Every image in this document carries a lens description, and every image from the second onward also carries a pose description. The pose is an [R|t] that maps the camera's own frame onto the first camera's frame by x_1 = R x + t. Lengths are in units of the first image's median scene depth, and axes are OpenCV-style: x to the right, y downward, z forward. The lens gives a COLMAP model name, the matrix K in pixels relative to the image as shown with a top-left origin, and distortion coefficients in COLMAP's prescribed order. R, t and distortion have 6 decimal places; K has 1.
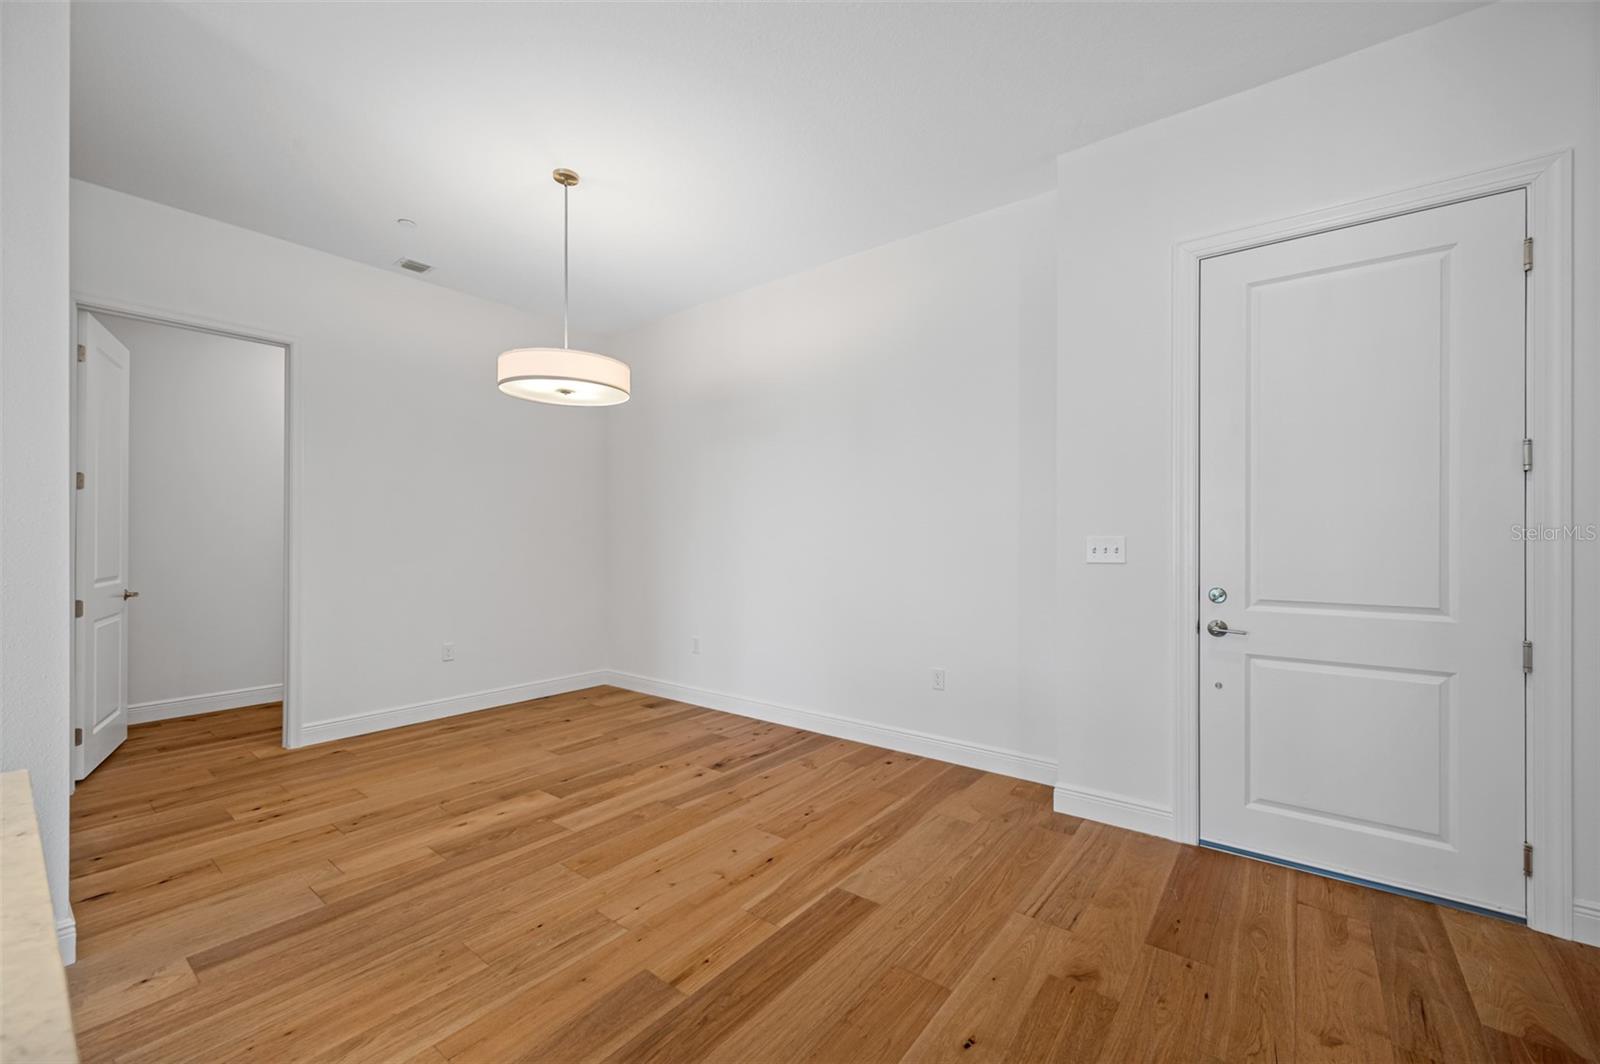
lens RADIAL K [[639.9, 0, 802.2], [0, 639.9, 537.0], [0, 0, 1]] dist [0.000428, 0.000339]
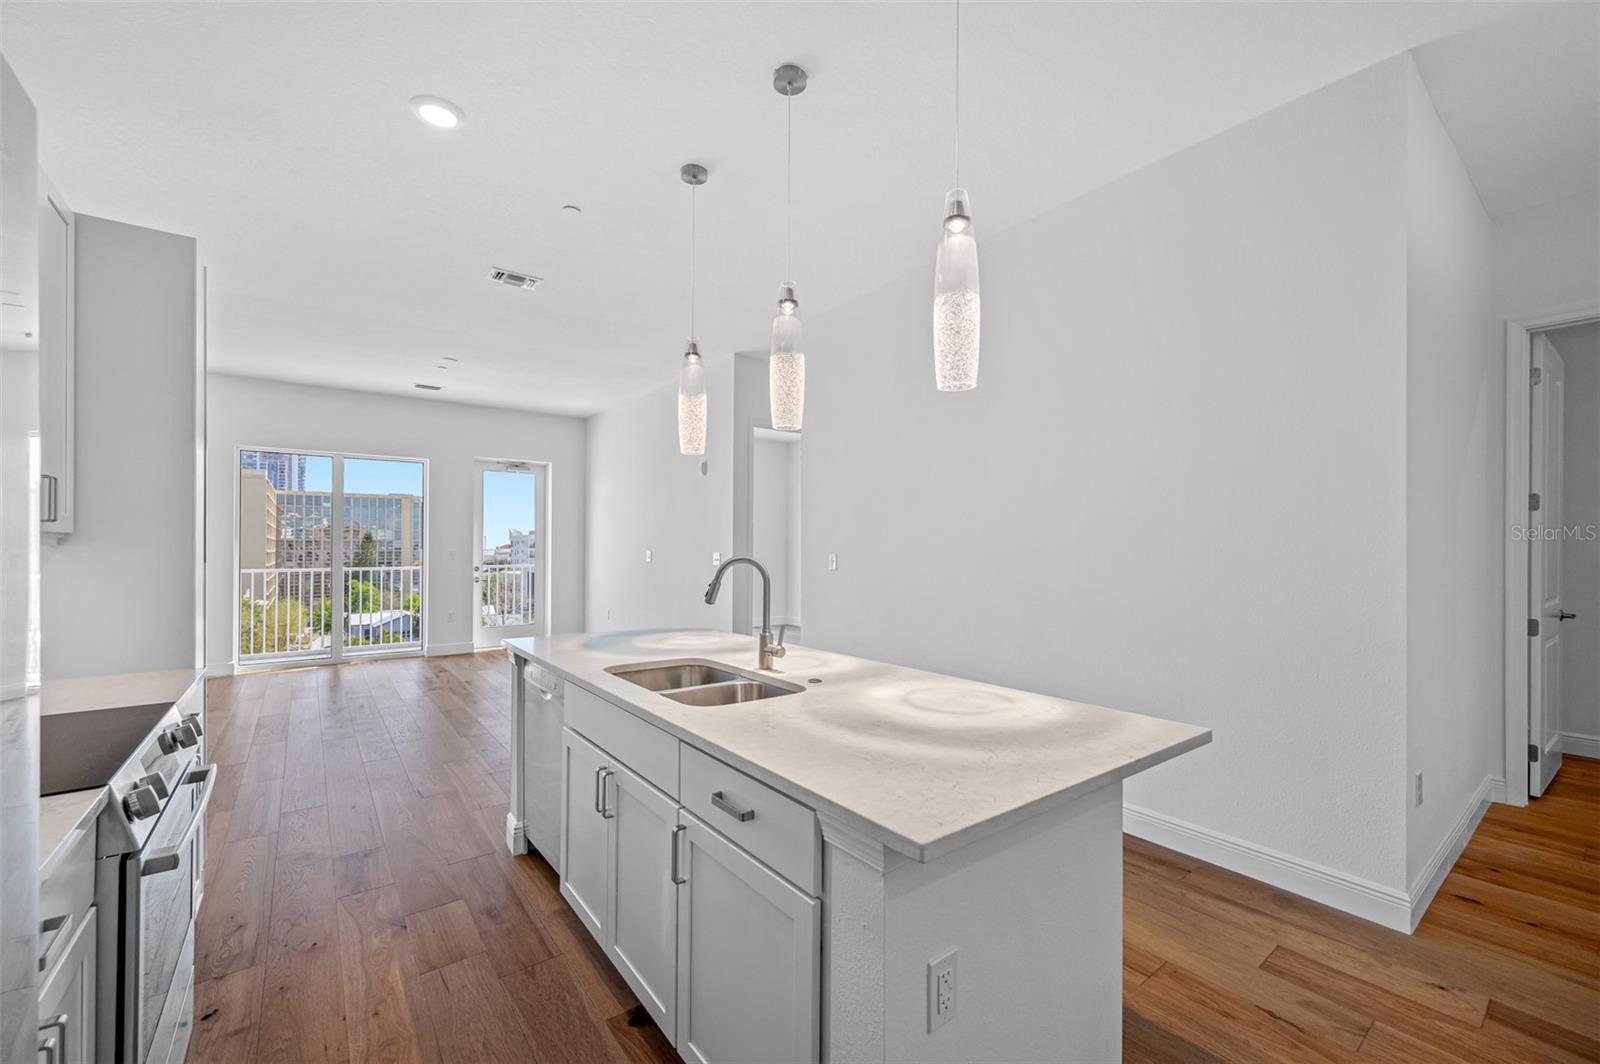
lens RADIAL K [[652.8, 0, 801.1], [0, 652.8, 544.4], [0, 0, 1]] dist [0.000110, 0.000720]
pose [[-0.252493, -0.002118, -0.967596, 0.174948], [0.002236, 0.999994, -0.002773, -0.016072], [0.967596, -0.002864, -0.252487, 0.178484]]
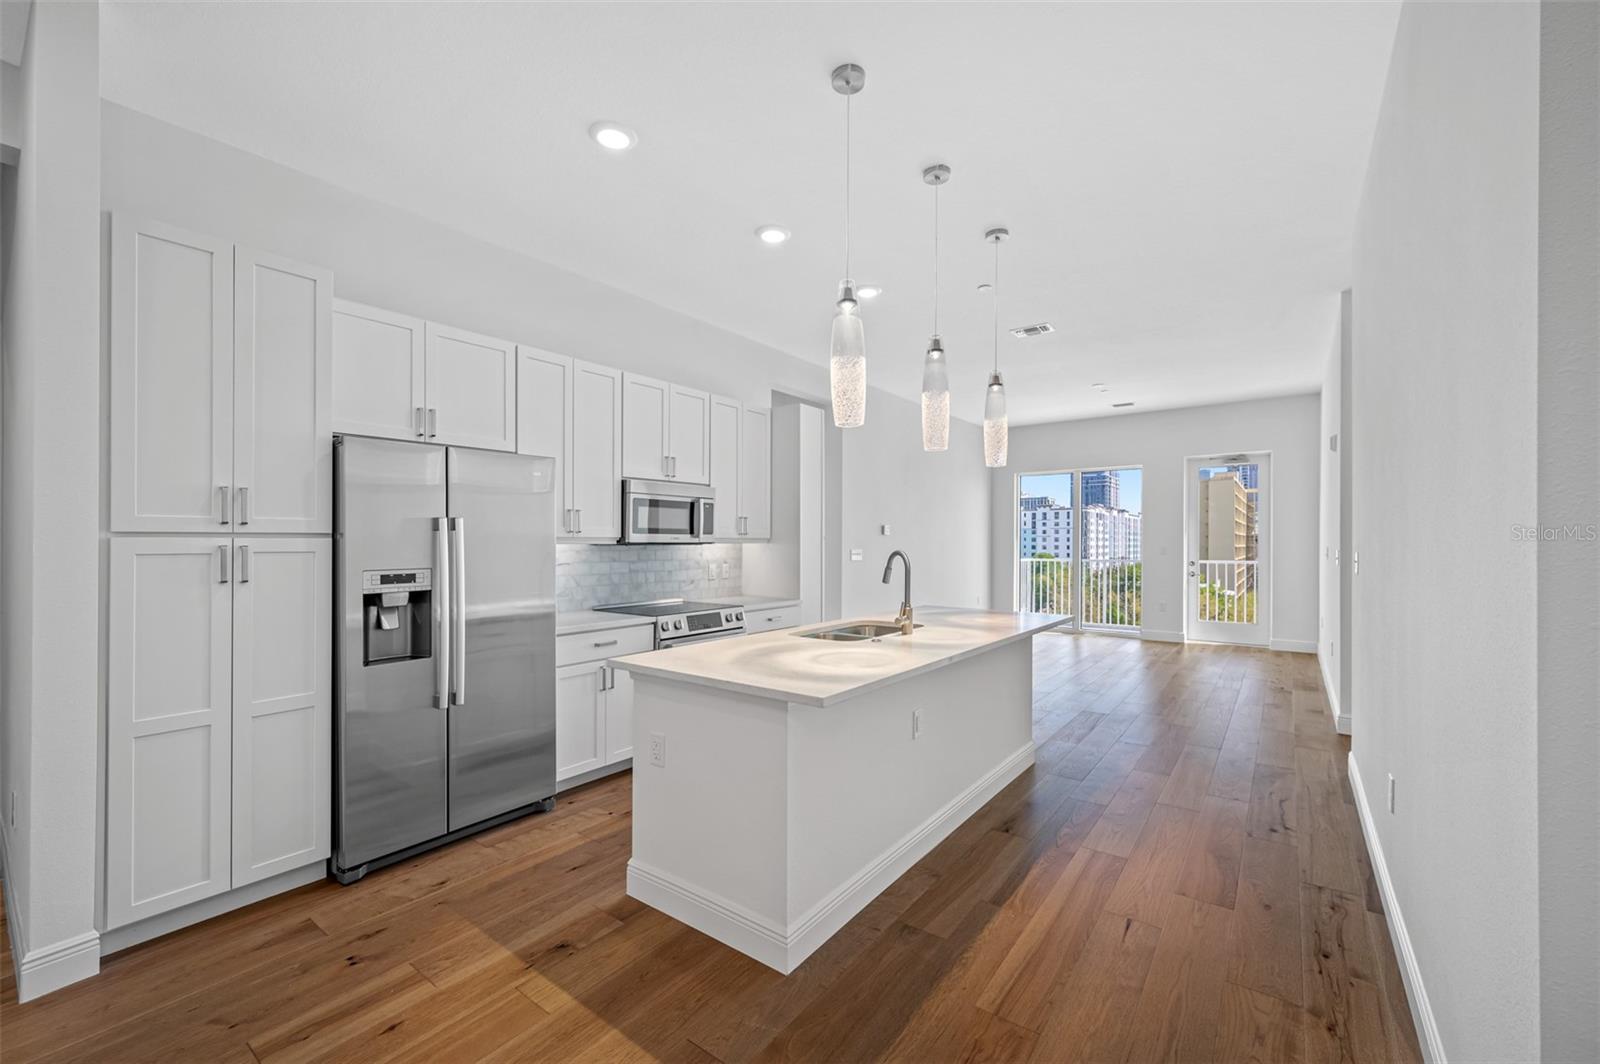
lens RADIAL K [[640.1, 0, 799.1], [0, 640.1, 544.1], [0, 0, 1]] dist [-0.000472, 0.000026]
pose [[-0.999926, 0.005619, -0.010747, -0.420893], [0.005625, 0.999984, -0.000491, -0.016427], [0.010744, -0.000552, -0.999942, 1.018542]]
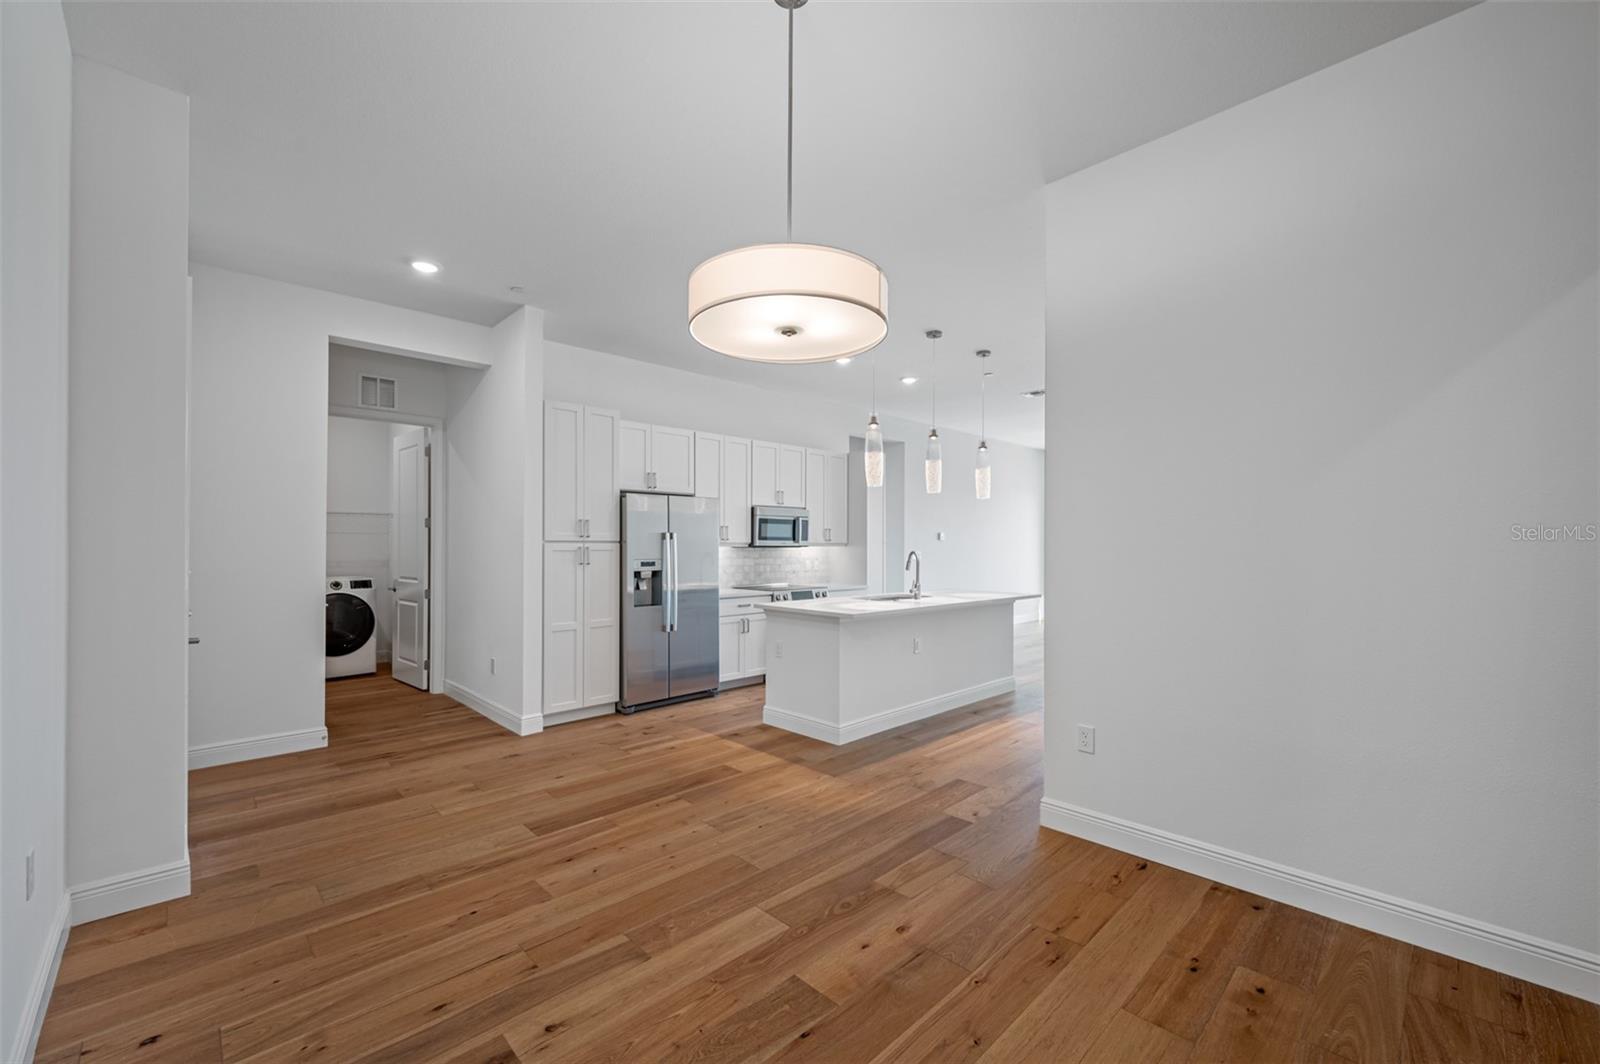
lens RADIAL K [[632.0, 0, 795.1], [0, 632.0, 541.7], [0, 0, 1]] dist [-0.000002, 0.000068]
pose [[-0.989049, 0.004713, 0.147512, -0.535465], [0.003216, 0.999941, -0.010385, -0.013787], [-0.147553, -0.009797, -0.989006, 1.838644]]
